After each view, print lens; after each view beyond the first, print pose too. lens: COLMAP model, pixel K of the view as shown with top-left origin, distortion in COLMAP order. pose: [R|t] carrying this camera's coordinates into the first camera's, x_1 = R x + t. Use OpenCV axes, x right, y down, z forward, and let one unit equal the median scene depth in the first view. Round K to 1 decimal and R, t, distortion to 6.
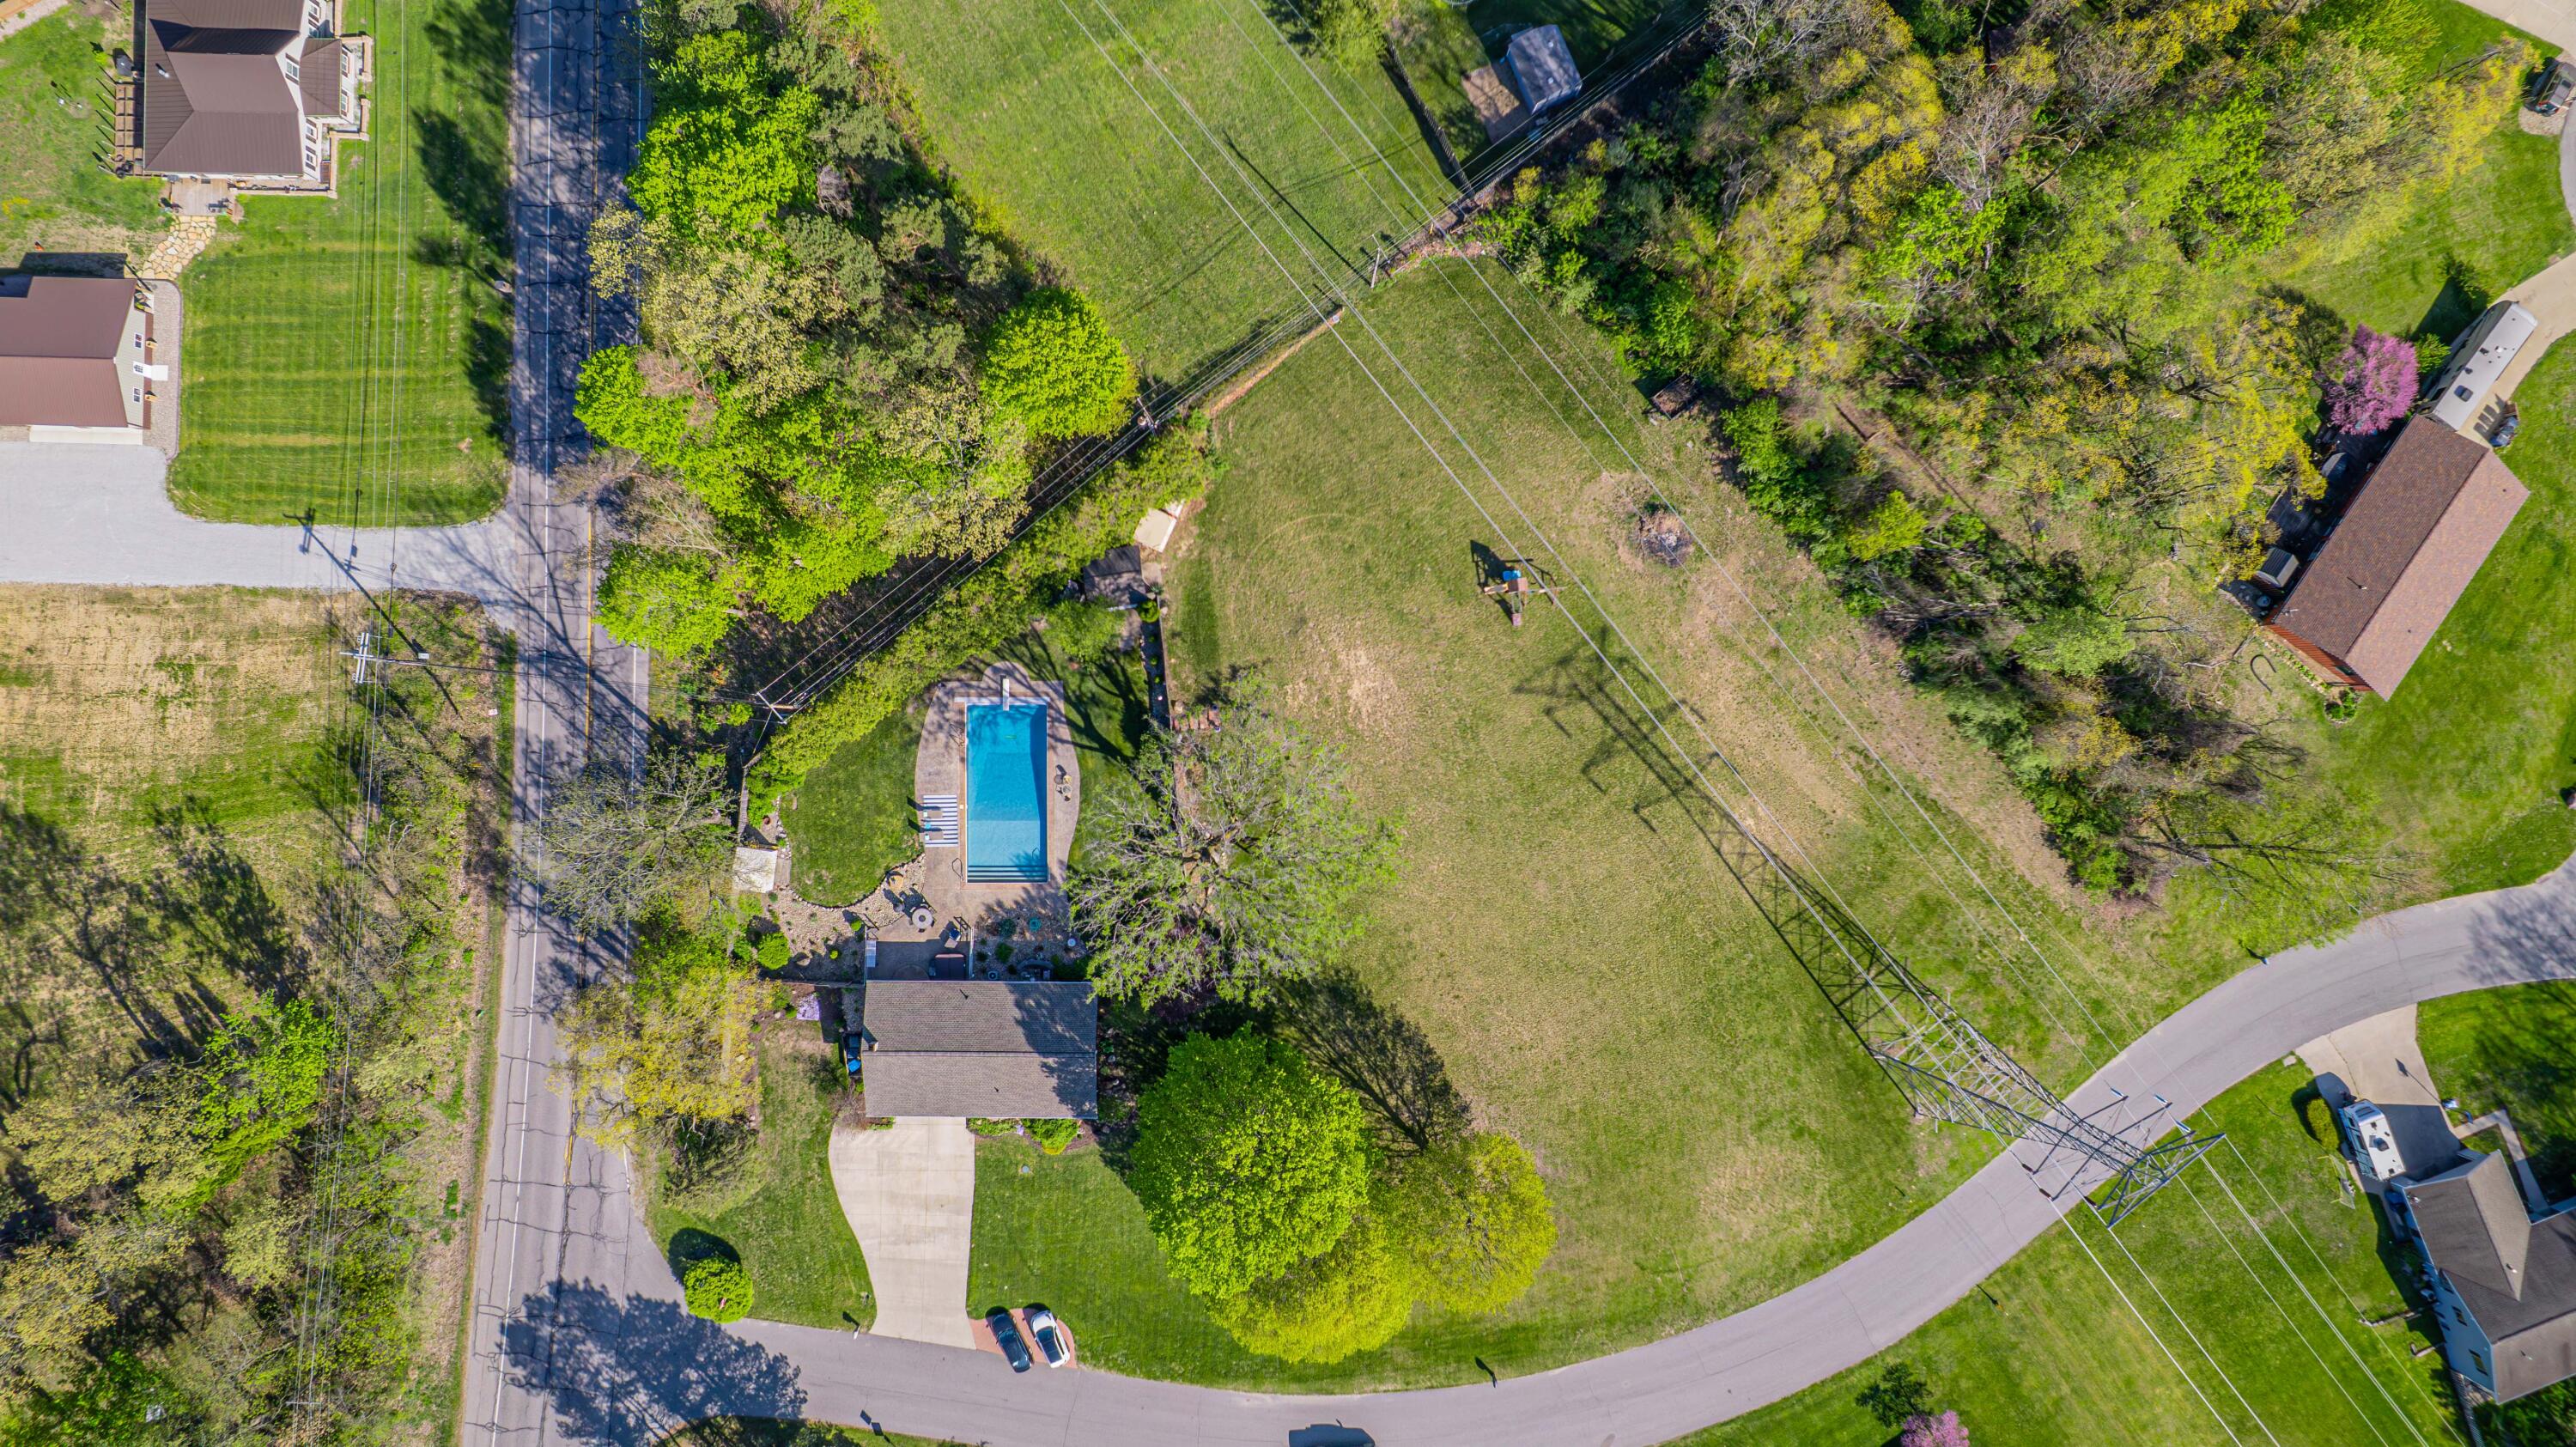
lens RADIAL K [[1634.9, 0, 1297.2], [0, 1634.9, 718.5], [0, 0, 1]] dist [-0.068888, 0.059720]
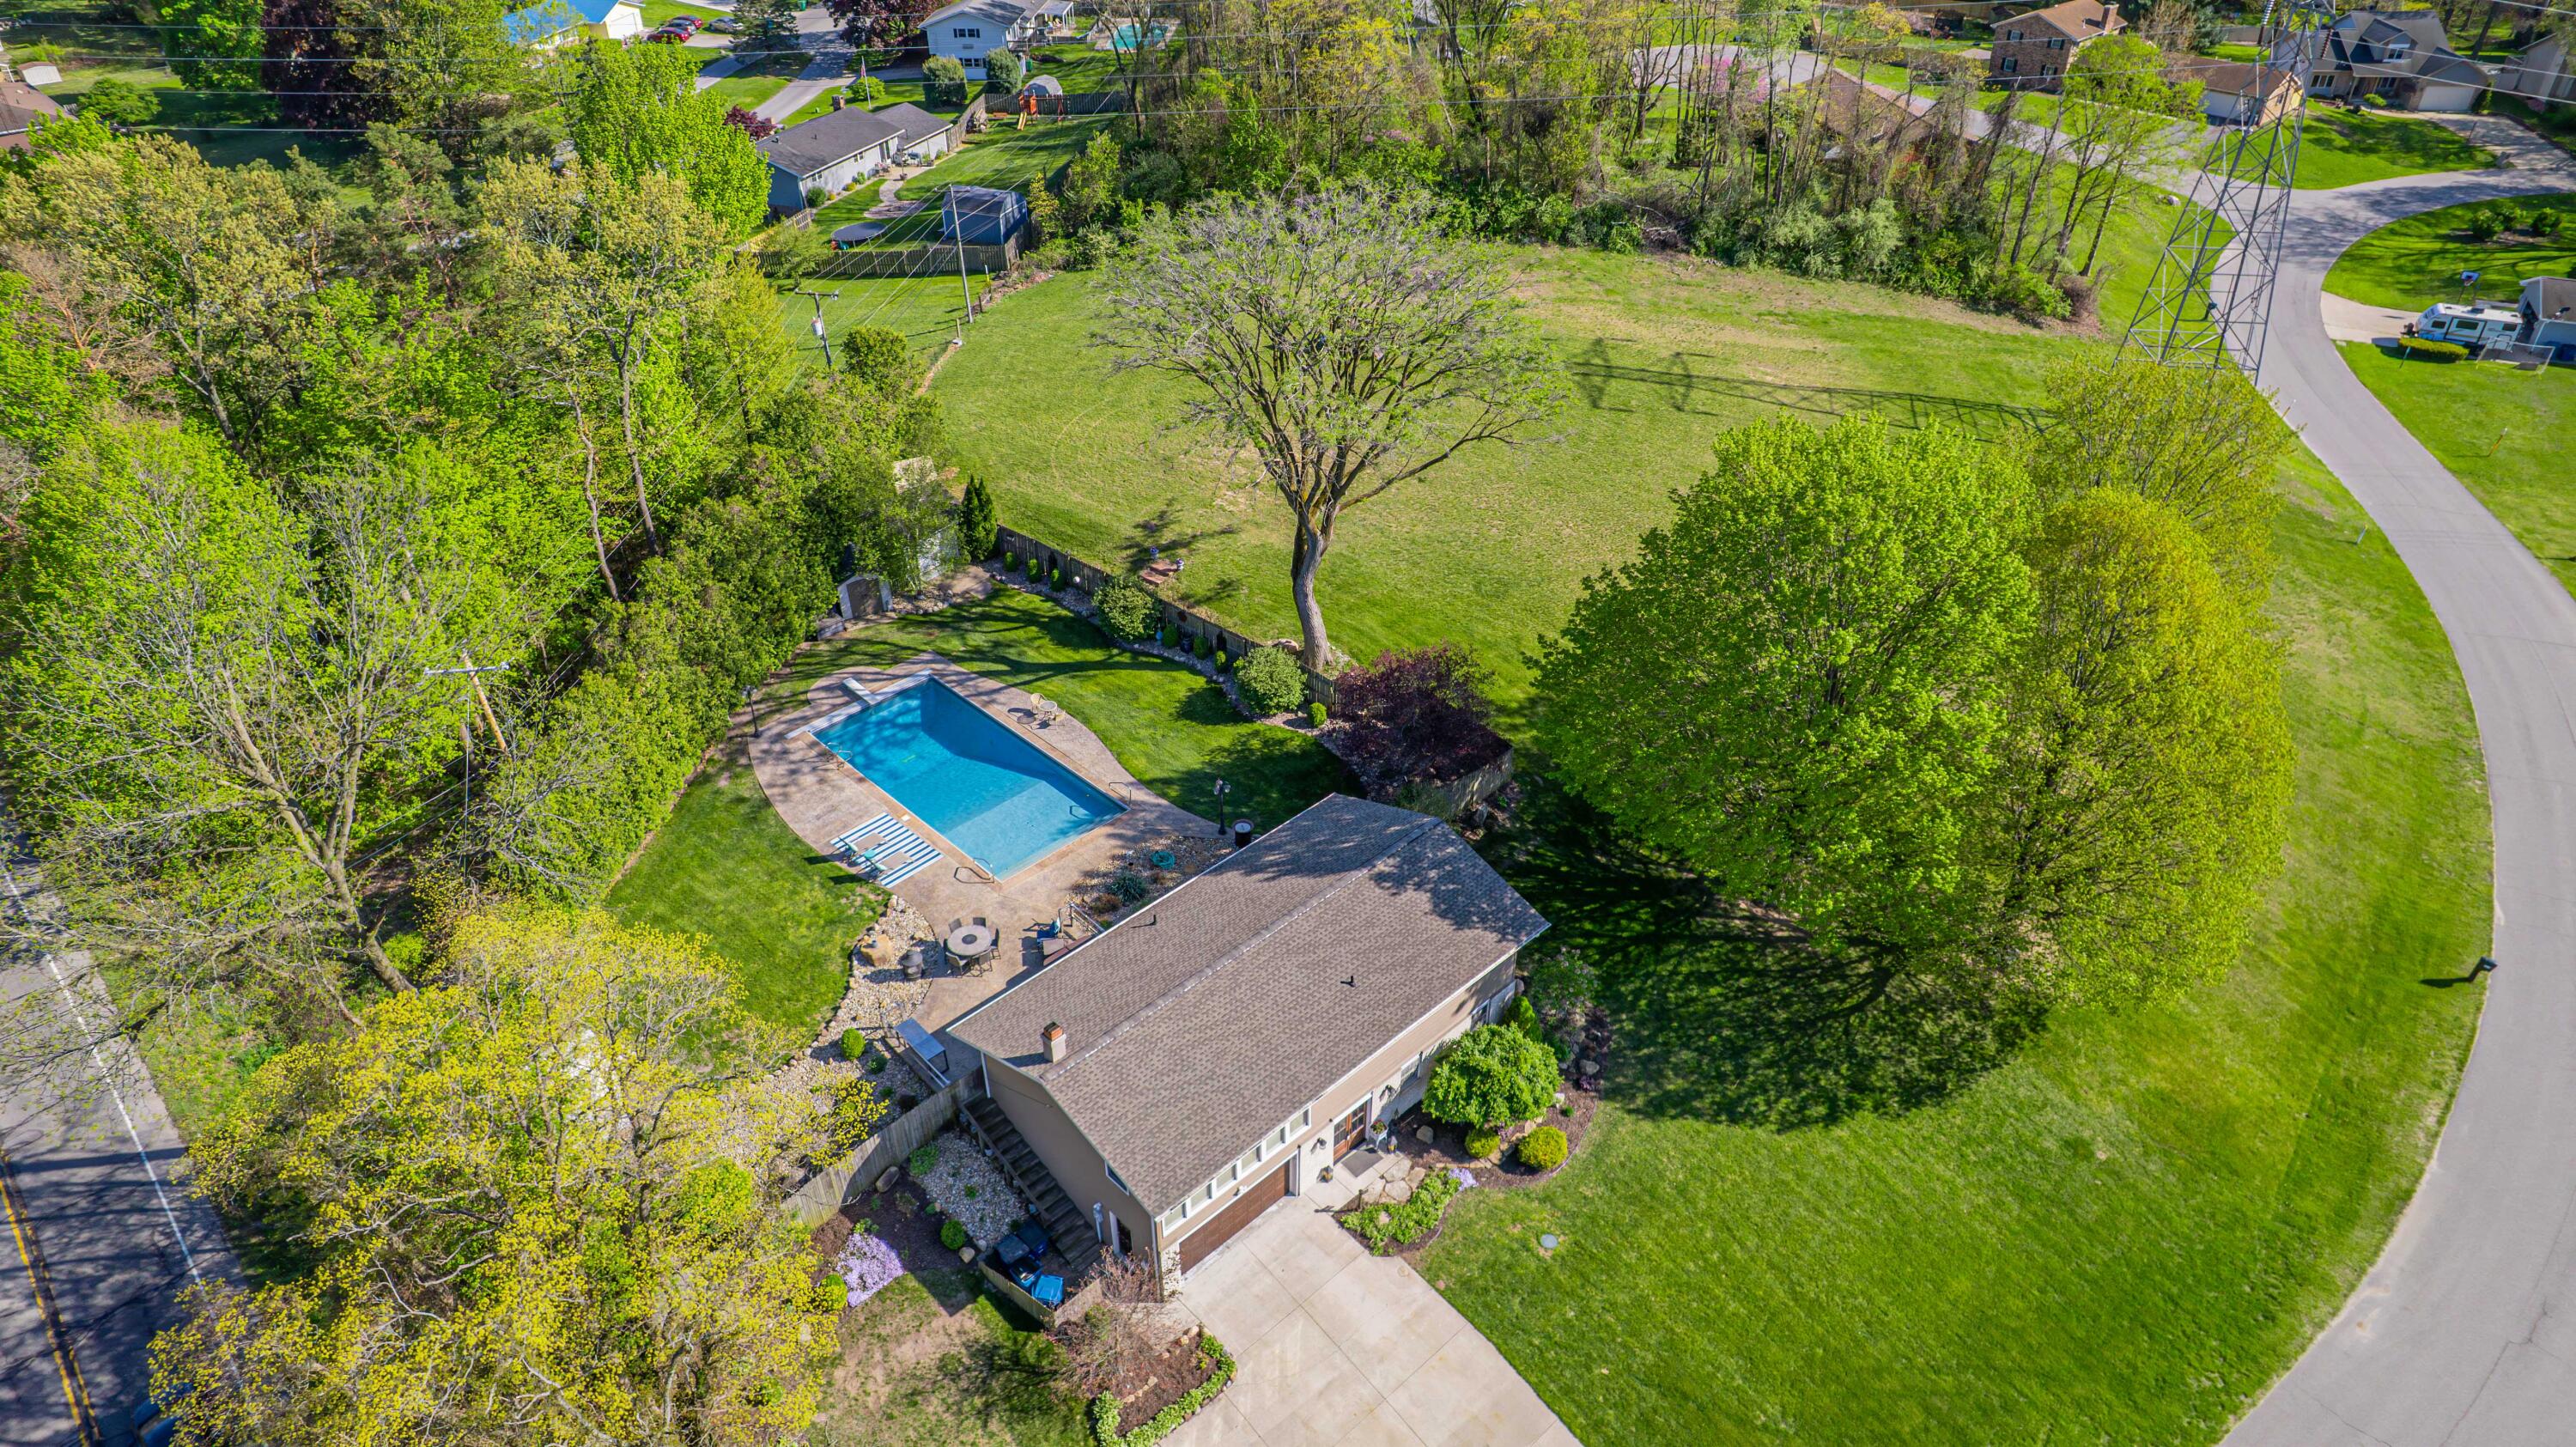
lens RADIAL K [[1634.9, 0, 1297.2], [0, 1634.9, 718.5], [0, 0, 1]] dist [-0.068888, 0.059720]
pose [[0.709589, -0.413939, 0.570209, -0.387016], [0.704531, 0.404254, -0.583279, 0.413947], [0.010933, 0.815618, 0.578487, 0.659338]]
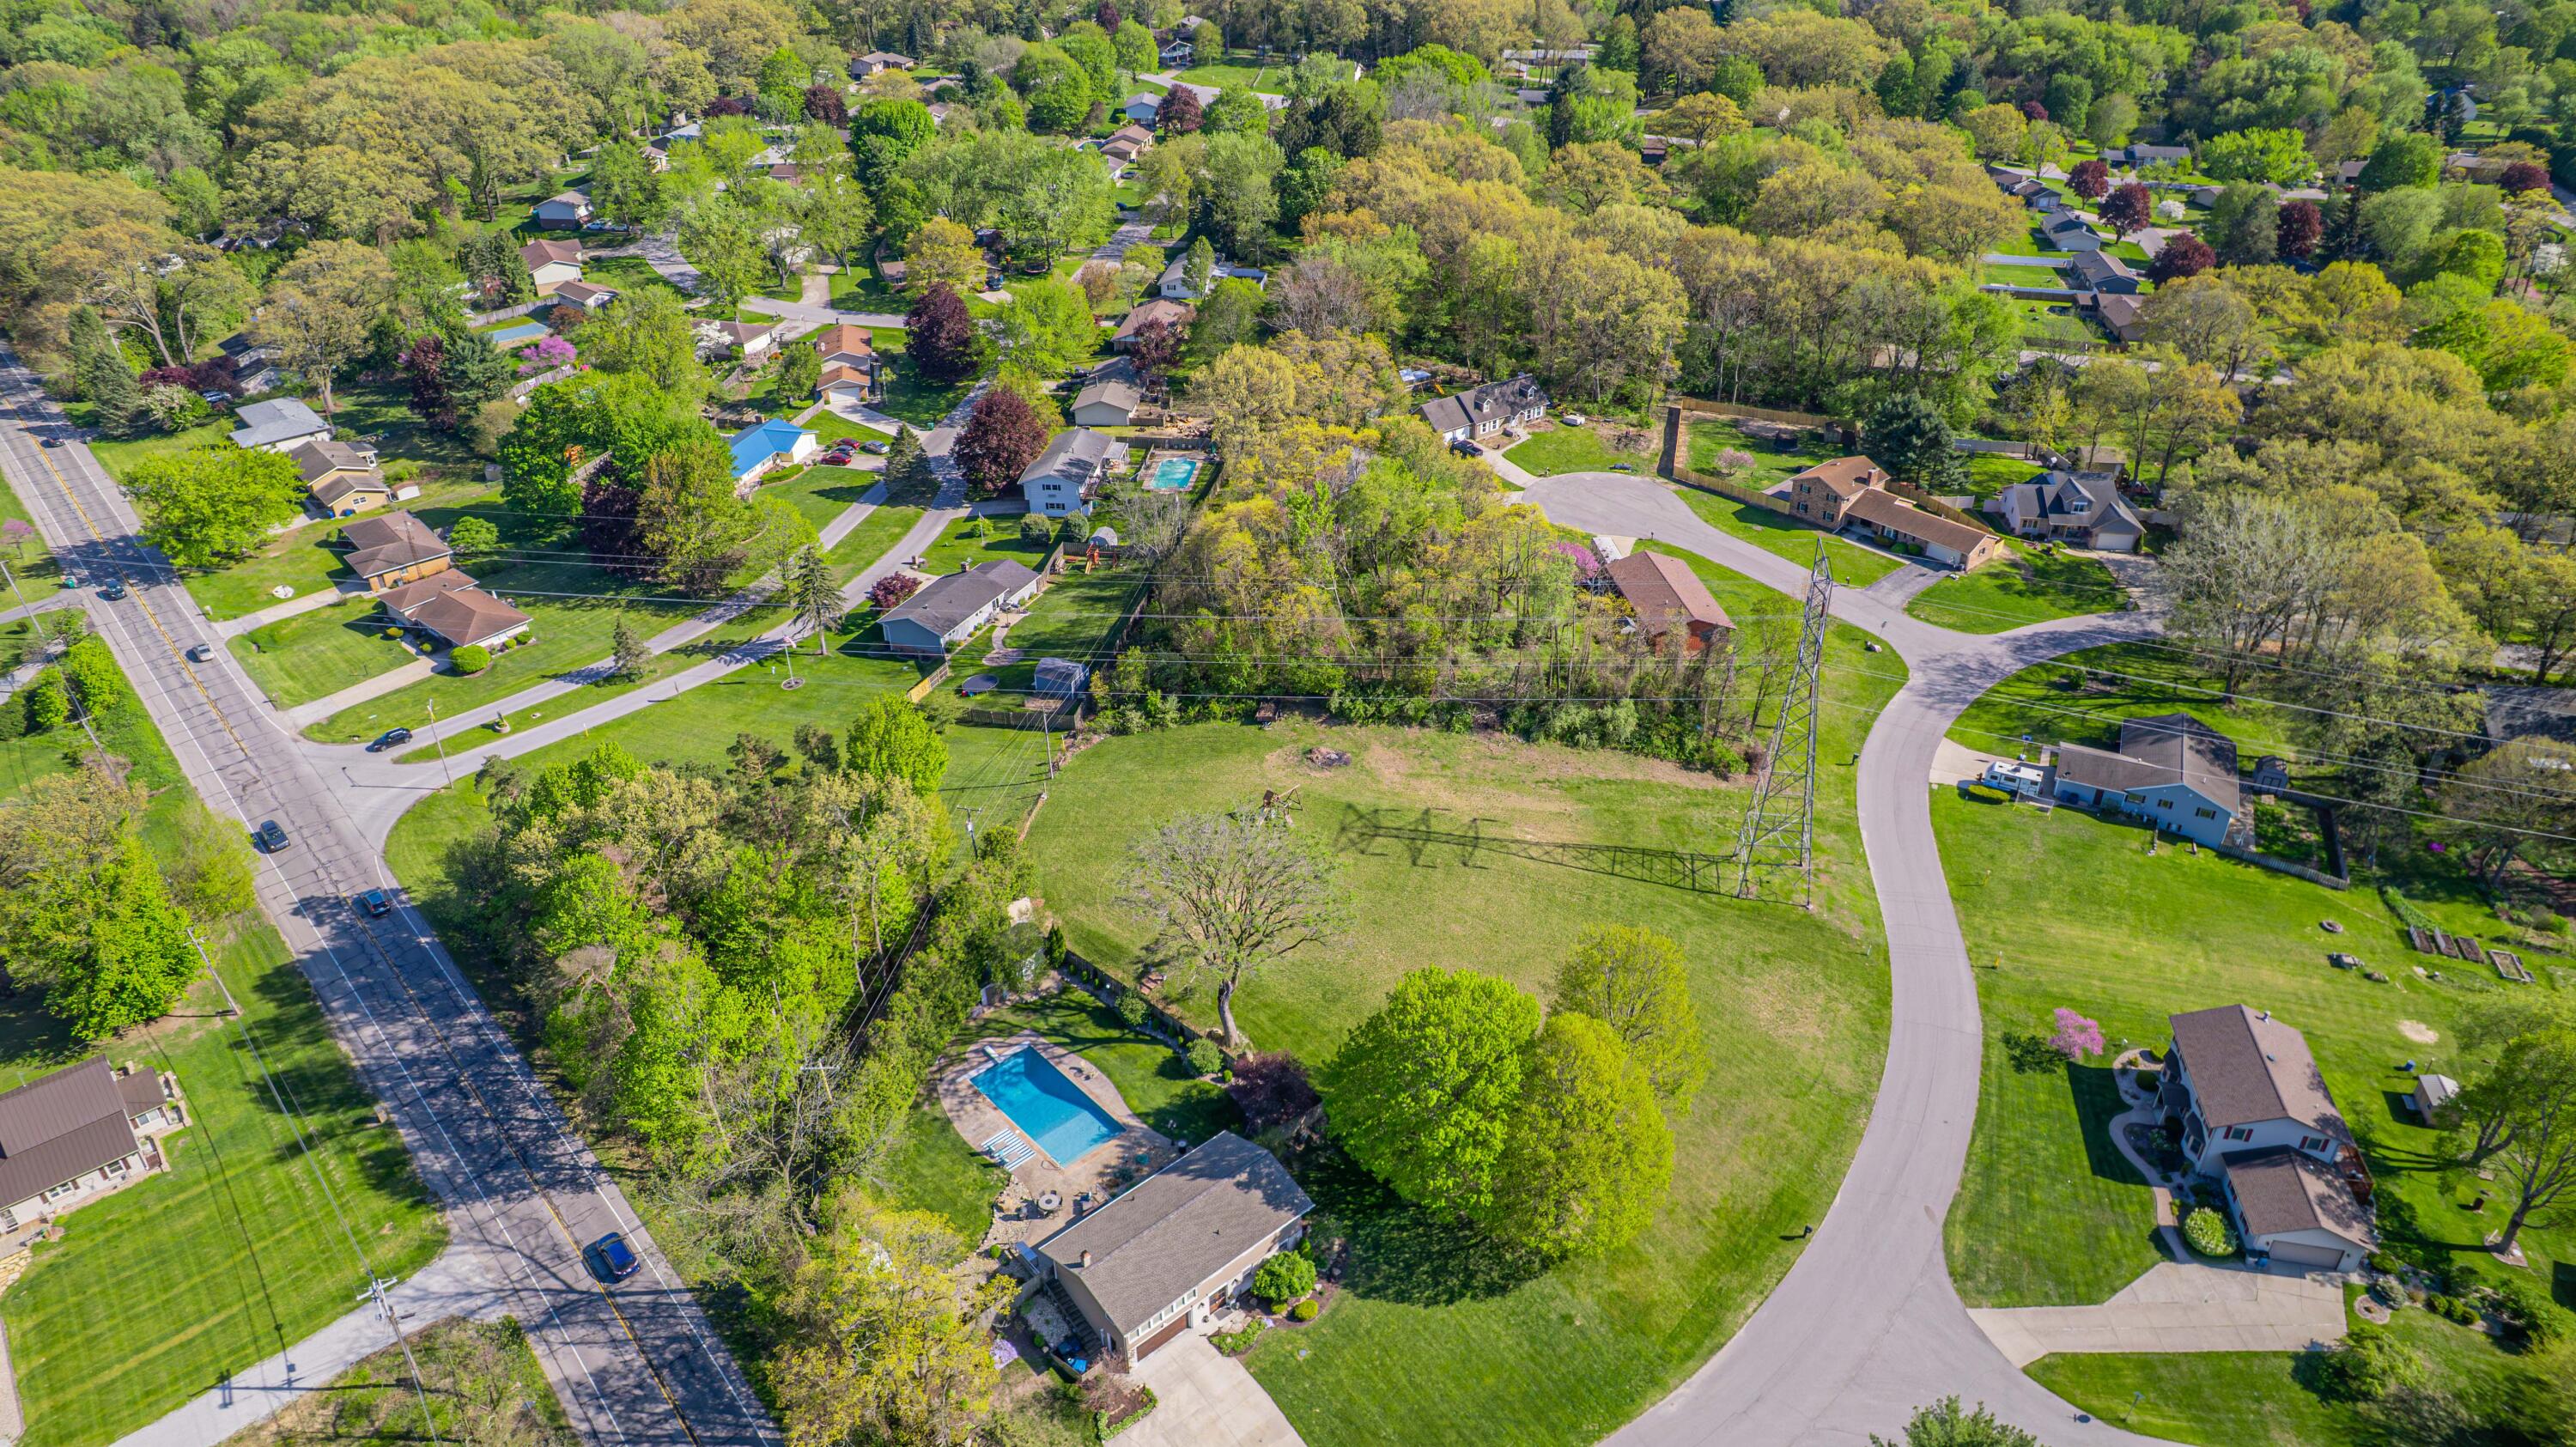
lens RADIAL K [[1634.9, 0, 1297.2], [0, 1634.9, 718.5], [0, 0, 1]] dist [-0.068888, 0.059720]
pose [[0.737412, -0.358389, 0.572521, -0.557763], [0.675338, 0.376302, -0.634283, 0.711069], [0.011879, 0.854374, 0.519523, 0.230691]]
